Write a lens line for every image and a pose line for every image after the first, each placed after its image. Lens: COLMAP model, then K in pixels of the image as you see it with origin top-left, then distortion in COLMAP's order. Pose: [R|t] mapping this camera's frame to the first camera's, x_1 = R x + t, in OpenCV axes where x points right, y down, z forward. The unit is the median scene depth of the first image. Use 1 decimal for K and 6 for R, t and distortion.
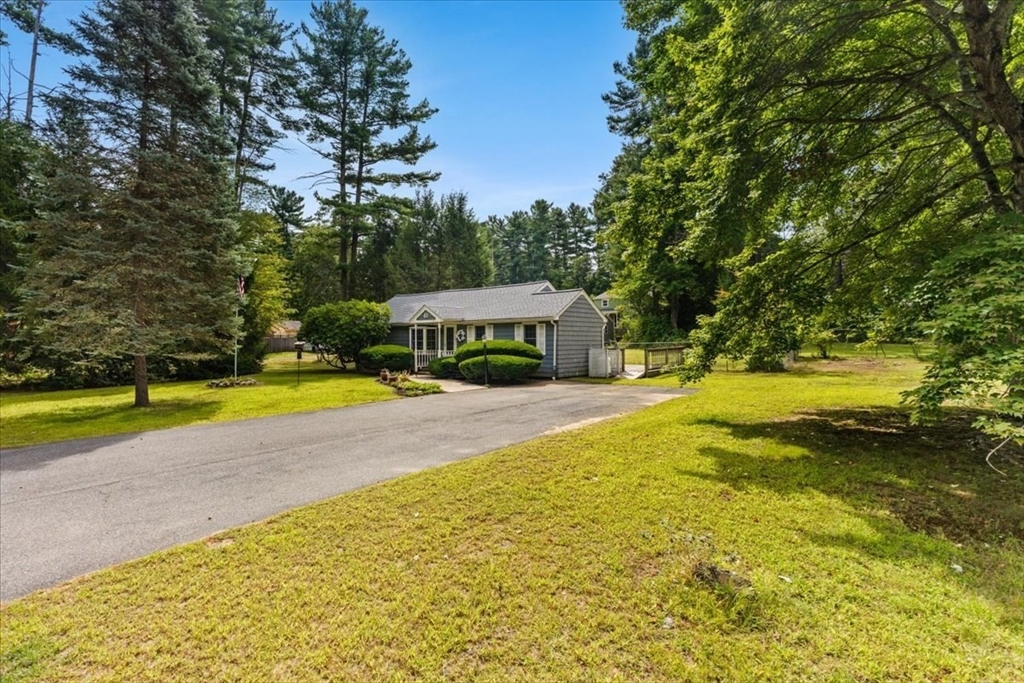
lens RADIAL K [[445.0, 0, 510.9], [0, 445.0, 339.2], [0, 0, 1]] dist [0.012232, -0.000697]
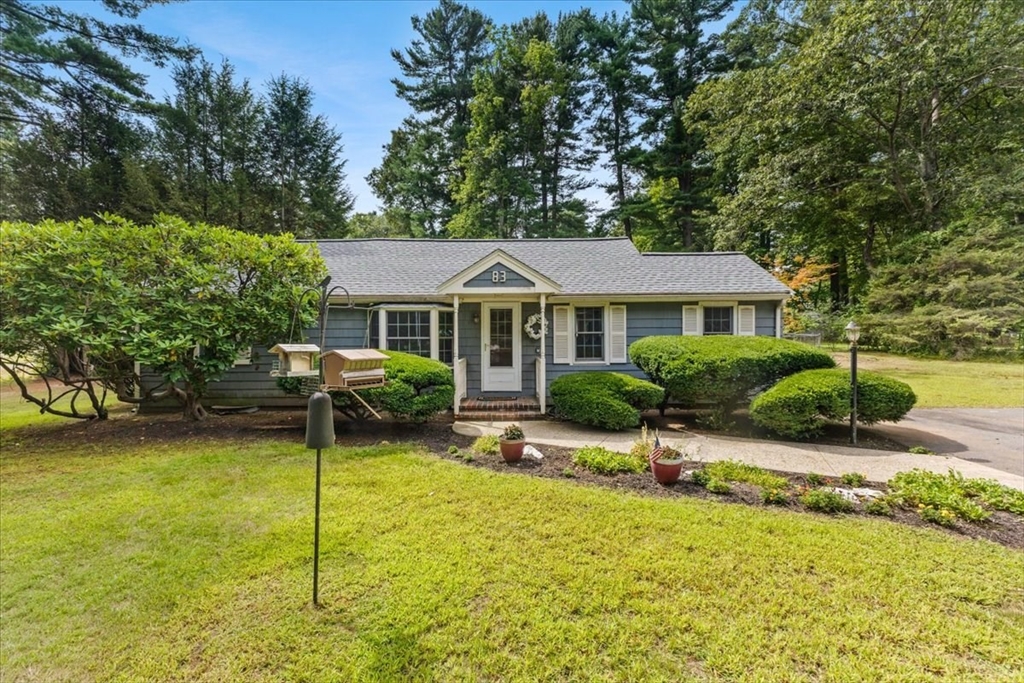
lens RADIAL K [[445.0, 0, 510.9], [0, 445.0, 339.2], [0, 0, 1]] dist [0.012232, -0.000697]
pose [[0.807722, -0.001947, 0.589561, -0.406154], [0.002041, 0.999998, 0.000507, 0.003572], [-0.589560, 0.000793, 0.807724, 0.649678]]
